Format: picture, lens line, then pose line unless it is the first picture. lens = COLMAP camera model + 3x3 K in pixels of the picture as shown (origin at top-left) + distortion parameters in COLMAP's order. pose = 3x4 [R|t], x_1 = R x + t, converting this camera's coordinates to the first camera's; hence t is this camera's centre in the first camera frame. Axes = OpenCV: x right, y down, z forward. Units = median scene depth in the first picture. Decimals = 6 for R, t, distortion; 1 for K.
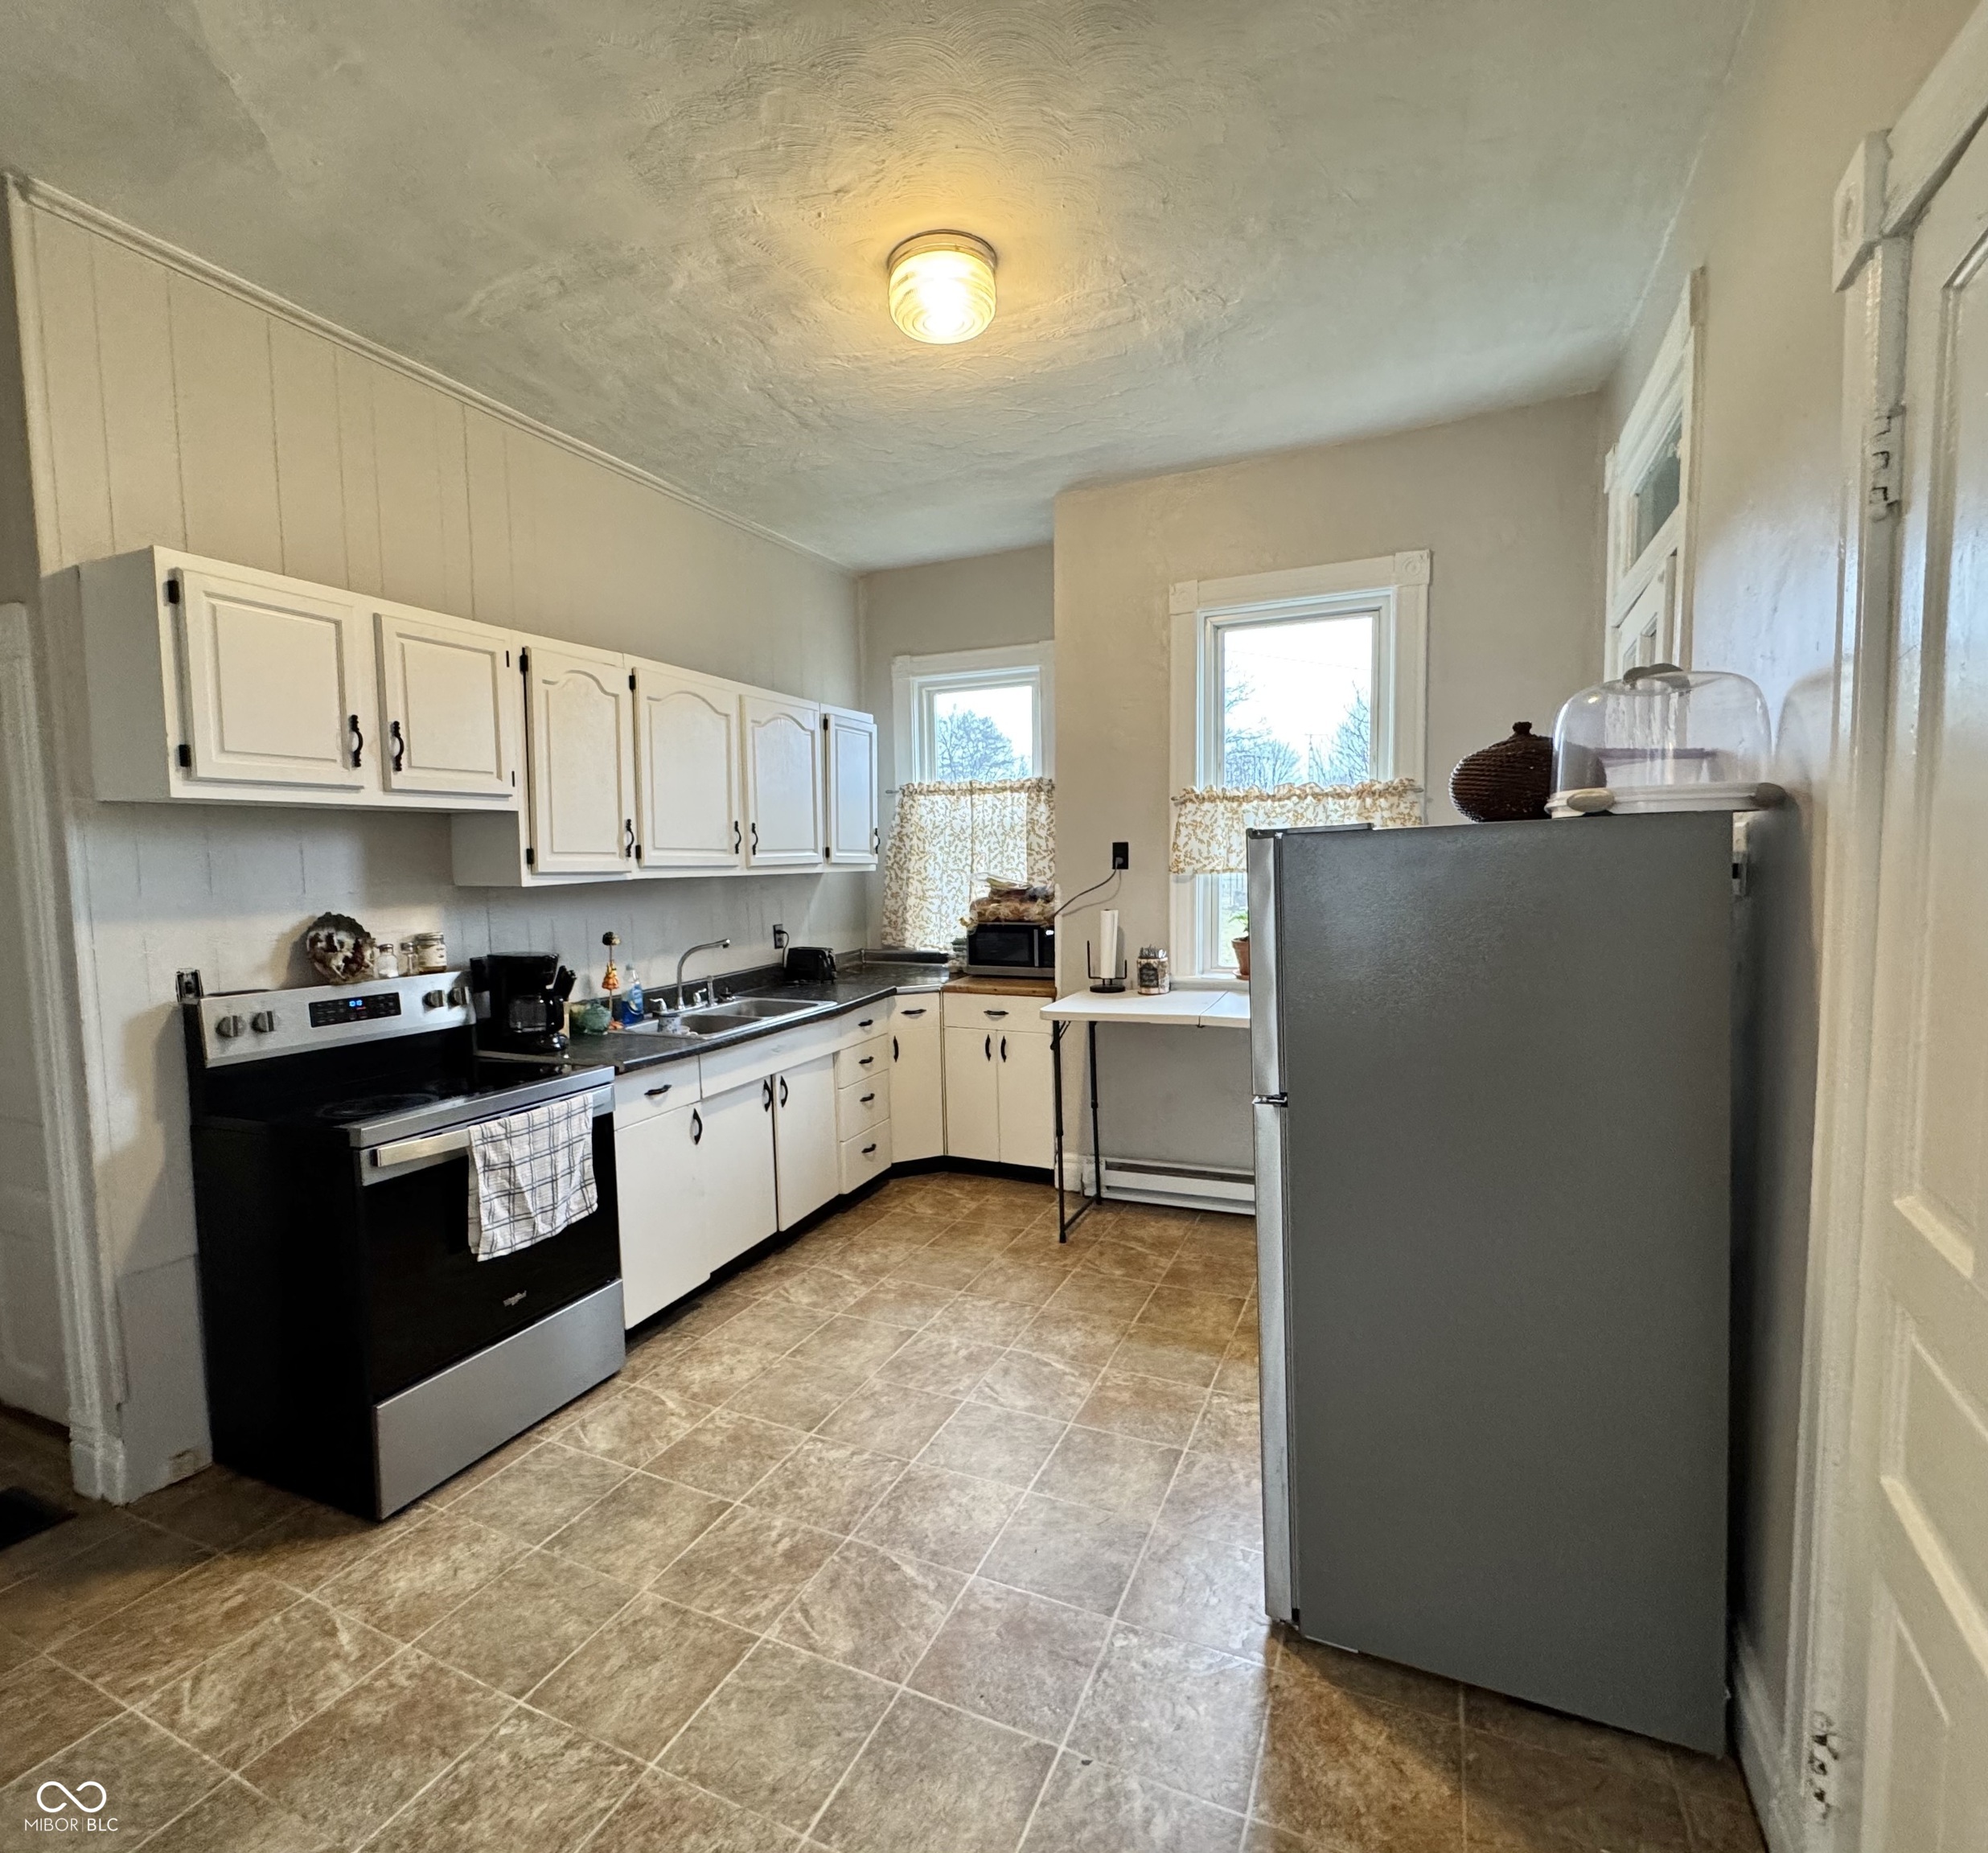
lens RADIAL K [[988.8, 0, 976.6], [0, 988.8, 928.3], [0, 0, 1]] dist [-0.003467, -0.000134]
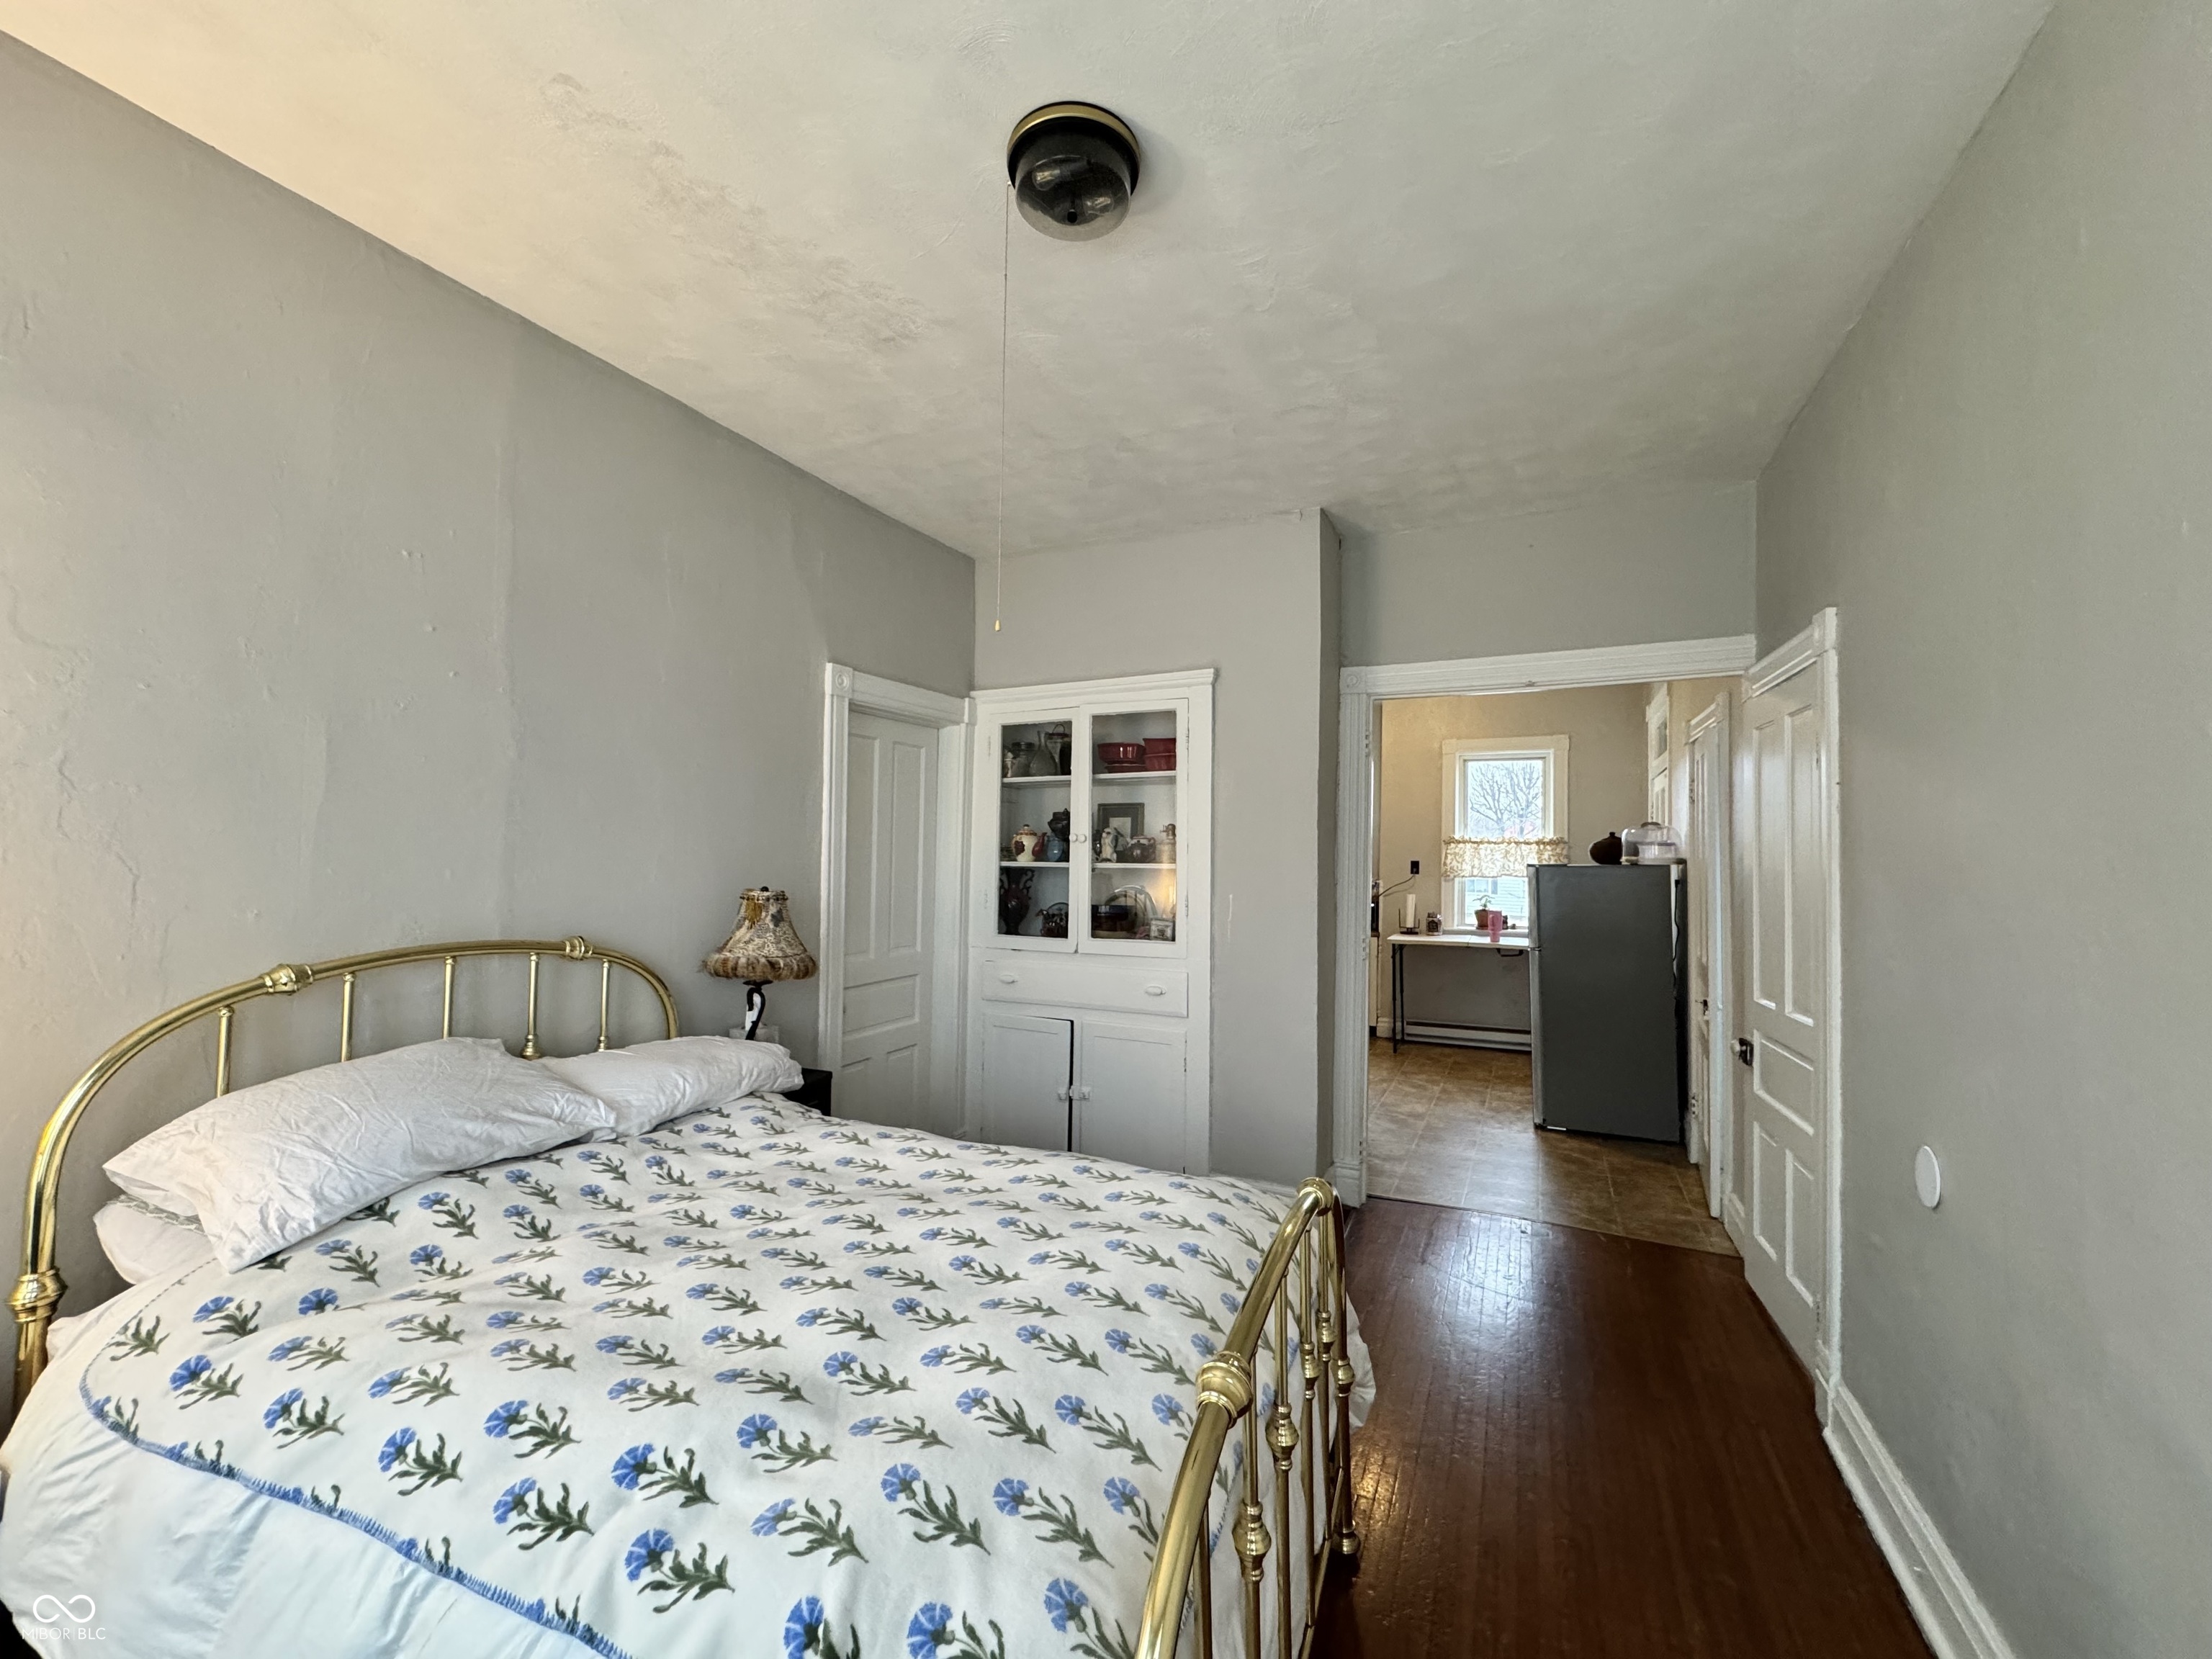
lens RADIAL K [[883.0, 0, 1107.5], [0, 883.0, 826.6], [0, 0, 1]] dist [-0.001361, -0.000098]
pose [[0.999167, 0.033386, -0.023469, -0.548858], [-0.035689, 0.993751, -0.105760, 0.070700], [0.019792, 0.106510, 0.994115, -1.015954]]
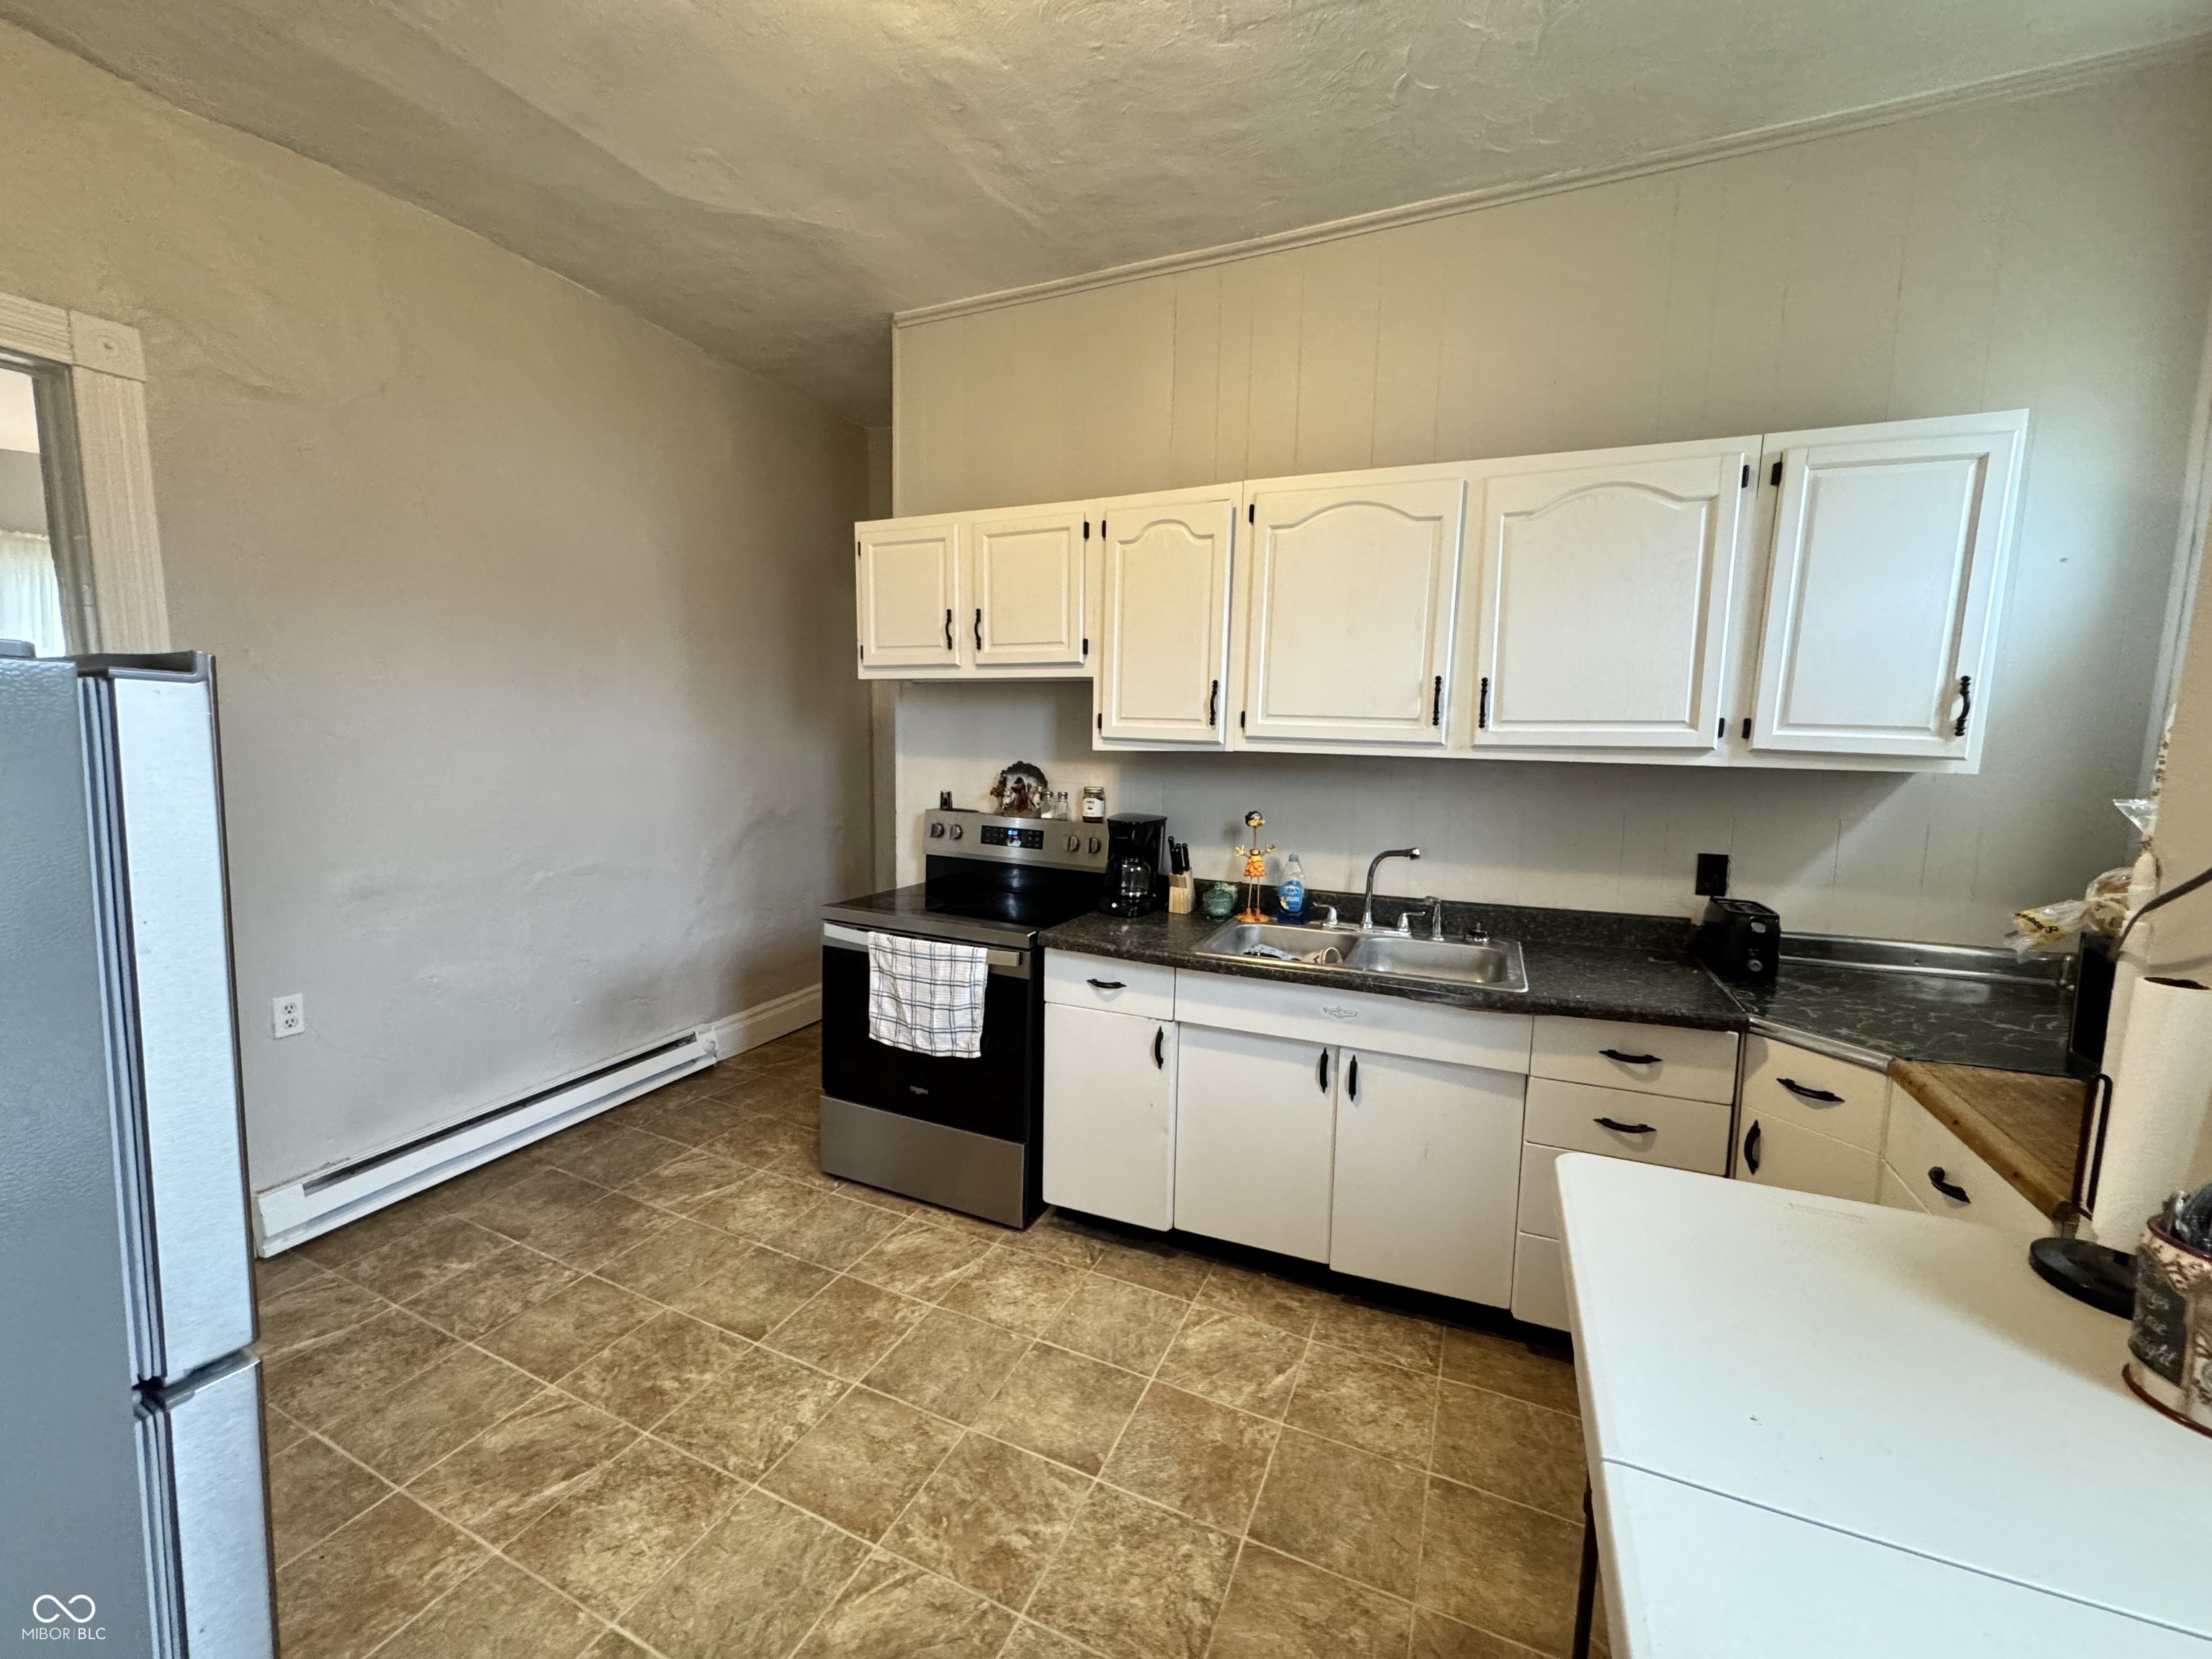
lens RADIAL K [[883.0, 0, 1107.5], [0, 883.0, 826.6], [0, 0, 1]] dist [-0.001361, -0.000098]
pose [[0.007388, 0.131101, -0.991341, 0.413188], [-0.089833, 0.987447, 0.129917, -0.074666], [0.995929, 0.088095, 0.019072, 0.880053]]
